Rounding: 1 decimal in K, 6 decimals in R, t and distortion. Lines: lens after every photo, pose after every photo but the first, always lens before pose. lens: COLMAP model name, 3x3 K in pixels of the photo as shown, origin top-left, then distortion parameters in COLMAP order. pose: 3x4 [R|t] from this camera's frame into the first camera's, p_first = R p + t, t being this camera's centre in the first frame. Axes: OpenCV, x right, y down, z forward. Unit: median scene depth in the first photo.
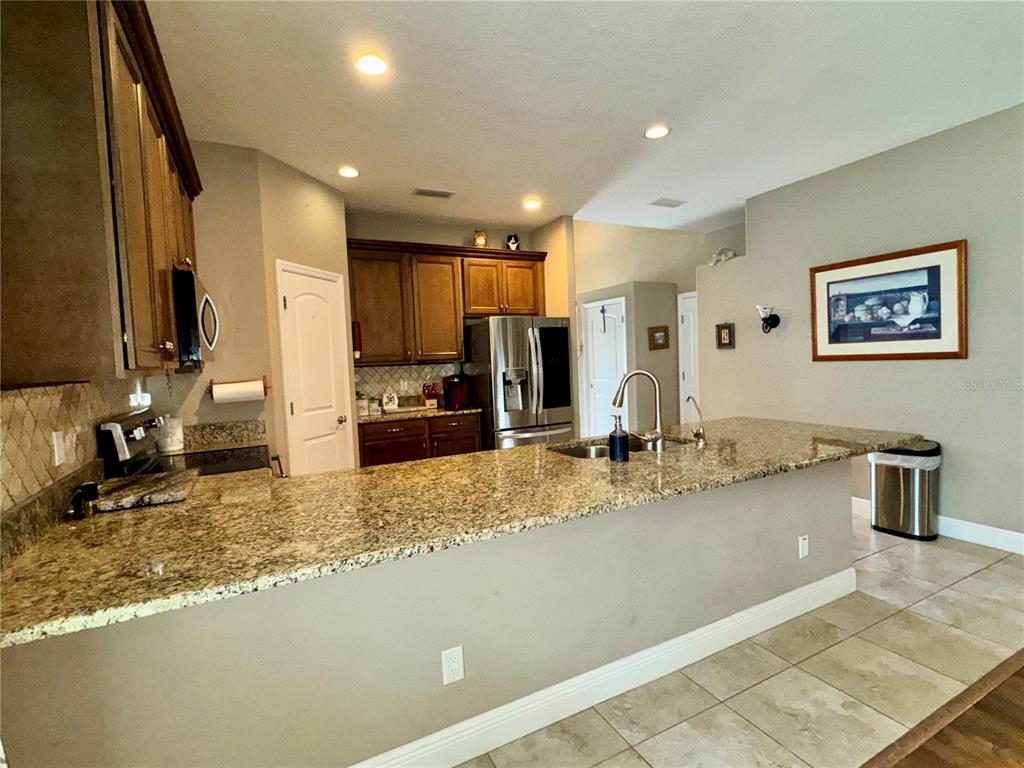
lens RADIAL K [[494.8, 0, 512.1], [0, 494.8, 388.6], [0, 0, 1]] dist [-0.004317, 0.000748]
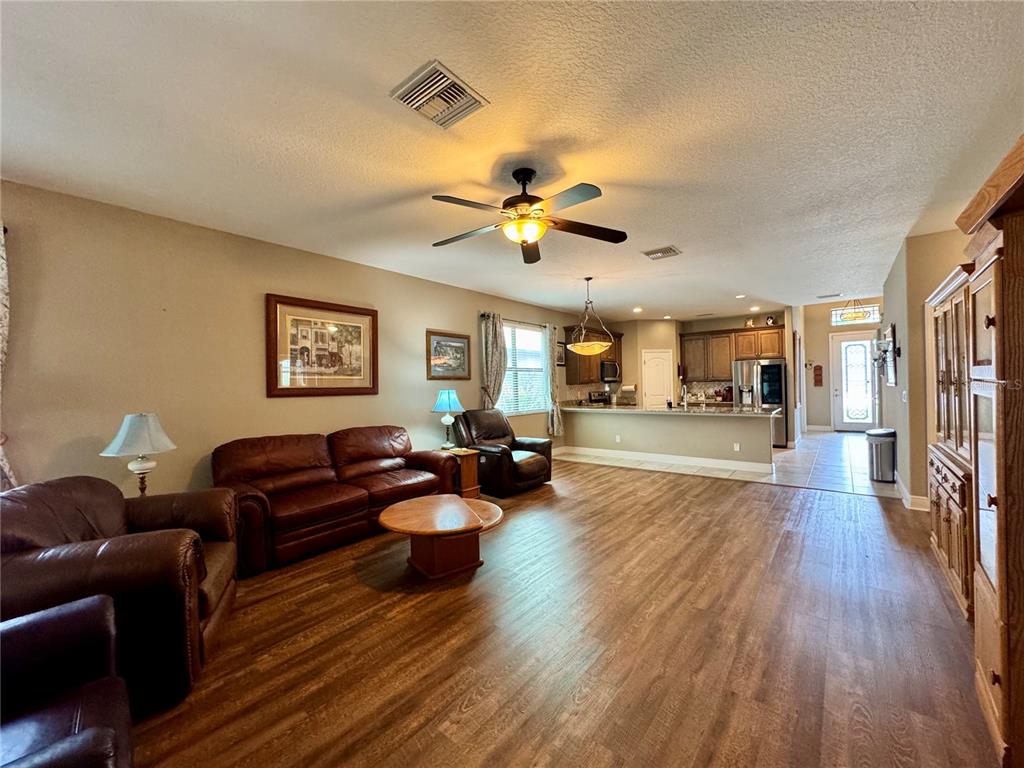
lens RADIAL K [[408.5, 0, 511.9], [0, 408.5, 385.6], [0, 0, 1]] dist [-0.003688, 0.000287]
pose [[0.399333, 0.033708, -0.916186, 1.225531], [-0.052597, 0.998520, 0.013812, -0.006512], [0.915296, 0.042673, 0.400515, -0.652729]]
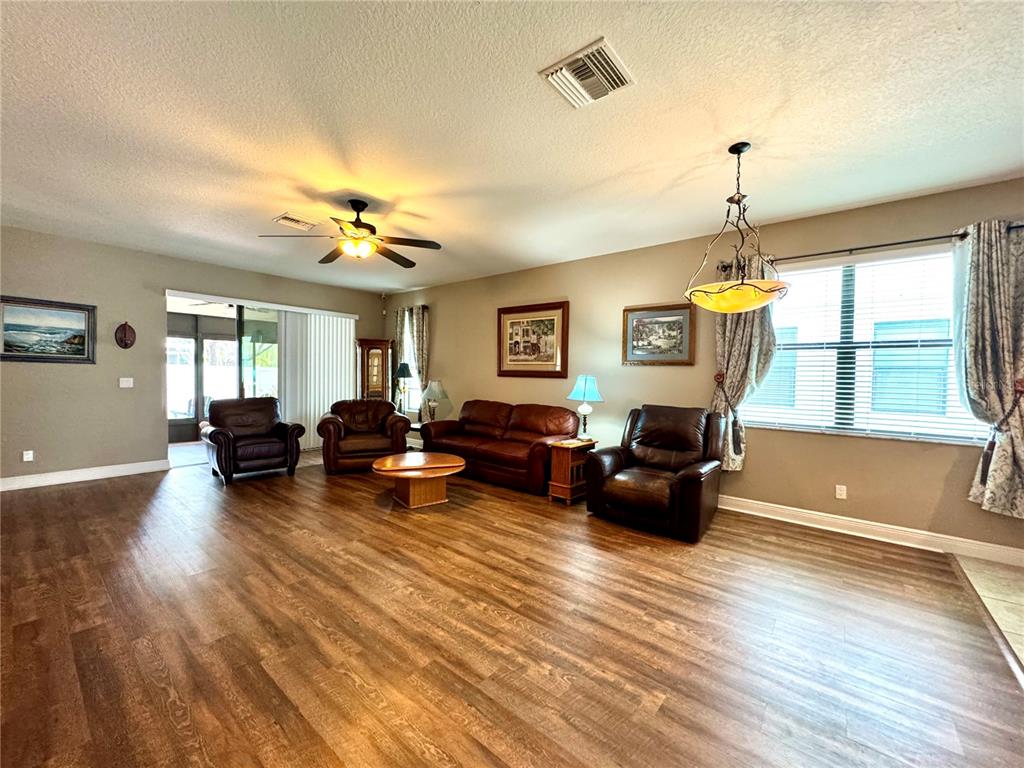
lens RADIAL K [[408.5, 0, 512.2], [0, 408.5, 384.4], [0, 0, 1]] dist [-0.003688, 0.000287]
pose [[-0.918372, 0.034988, -0.394168, 0.730252], [-0.004133, 0.995181, 0.097965, -0.045565], [0.395696, 0.091597, -0.913802, 0.420693]]
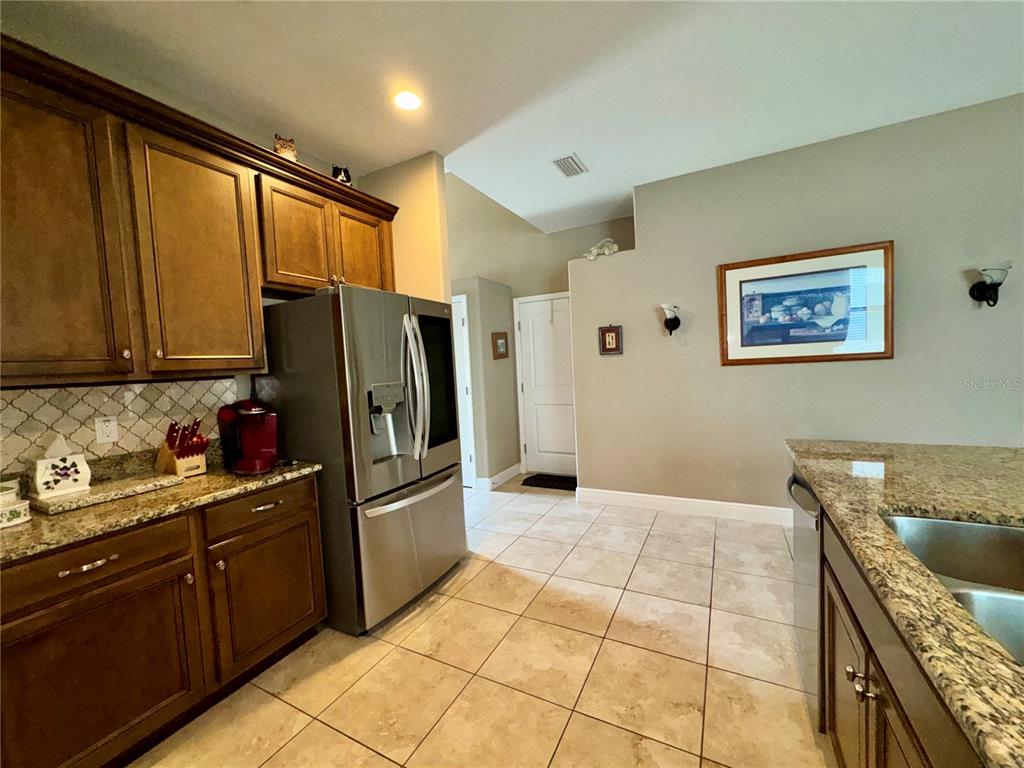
lens RADIAL K [[408.5, 0, 512.5], [0, 408.5, 386.3], [0, 0, 1]] dist [-0.003688, 0.000287]
pose [[0.819344, -0.033320, 0.572333, -0.139074], [0.053255, 0.998417, -0.018114, -0.021867], [-0.570823, 0.045321, 0.819822, 0.537879]]
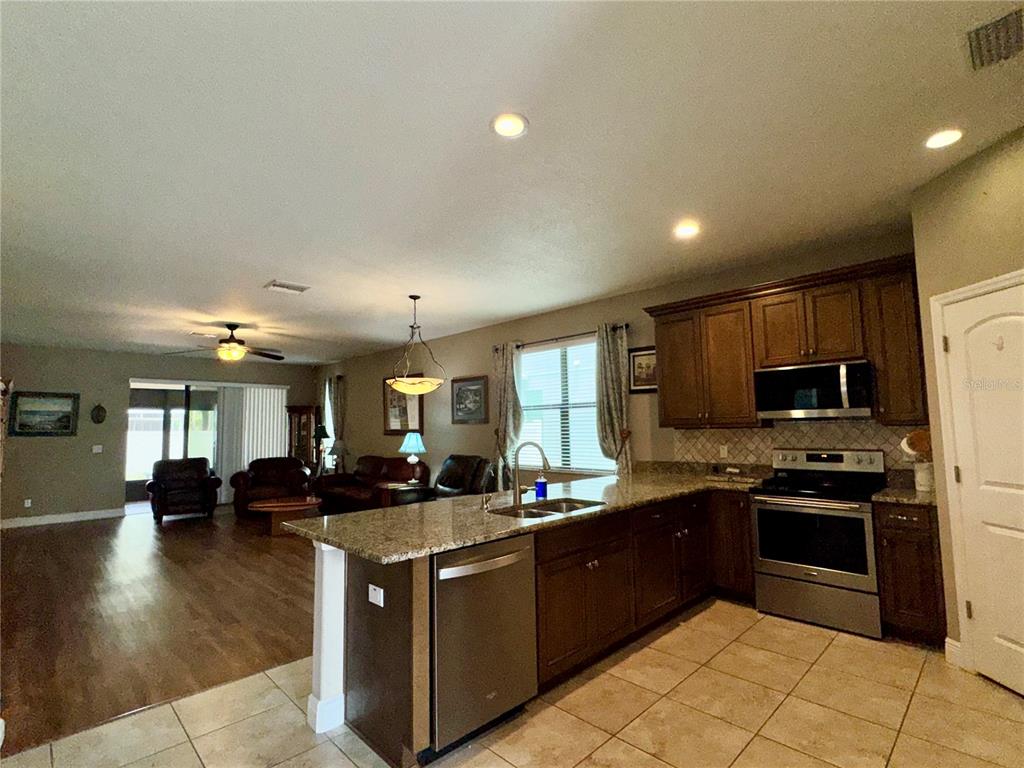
lens RADIAL K [[494.8, 0, 510.8], [0, 494.8, 387.2], [0, 0, 1]] dist [-0.004317, 0.000748]
pose [[-0.955403, 0.032436, -0.293517, 0.348862], [0.037144, 0.999255, -0.010480, -0.086641], [0.292959, -0.020915, -0.955896, 1.138186]]
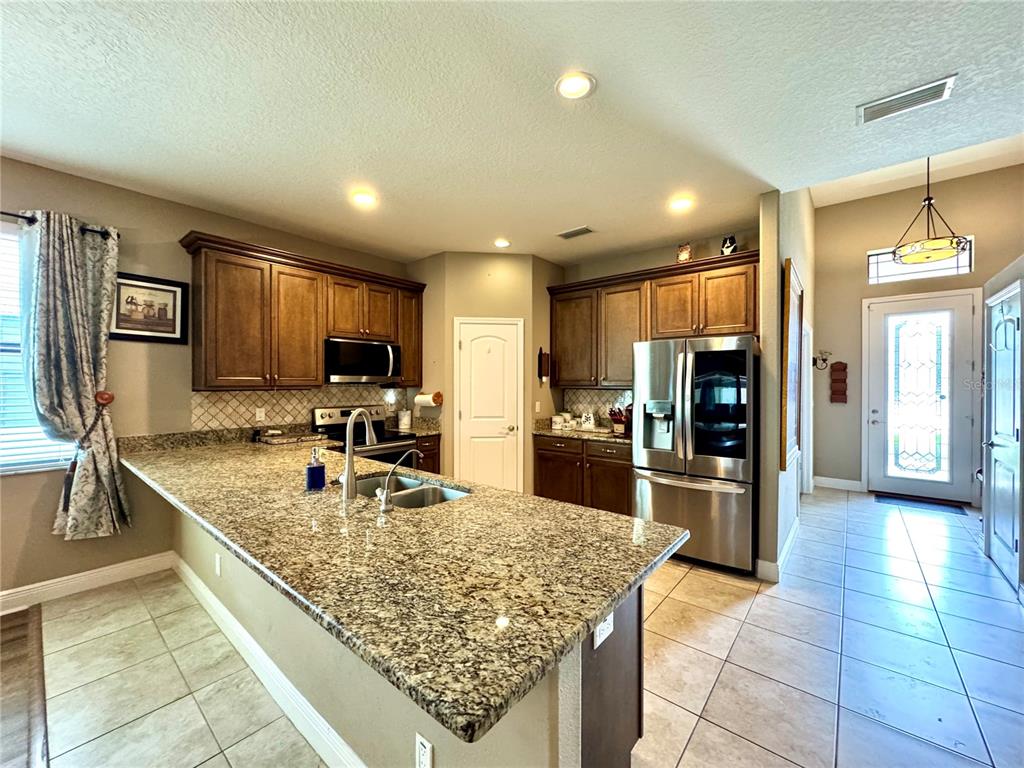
lens RADIAL K [[408.5, 0, 510.8], [0, 408.5, 385.8], [0, 0, 1]] dist [-0.003688, 0.000287]
pose [[0.381226, 0.047231, -0.923275, 0.556141], [-0.074520, 0.997014, 0.020234, -0.060791], [0.921474, 0.061089, 0.383607, 0.482793]]
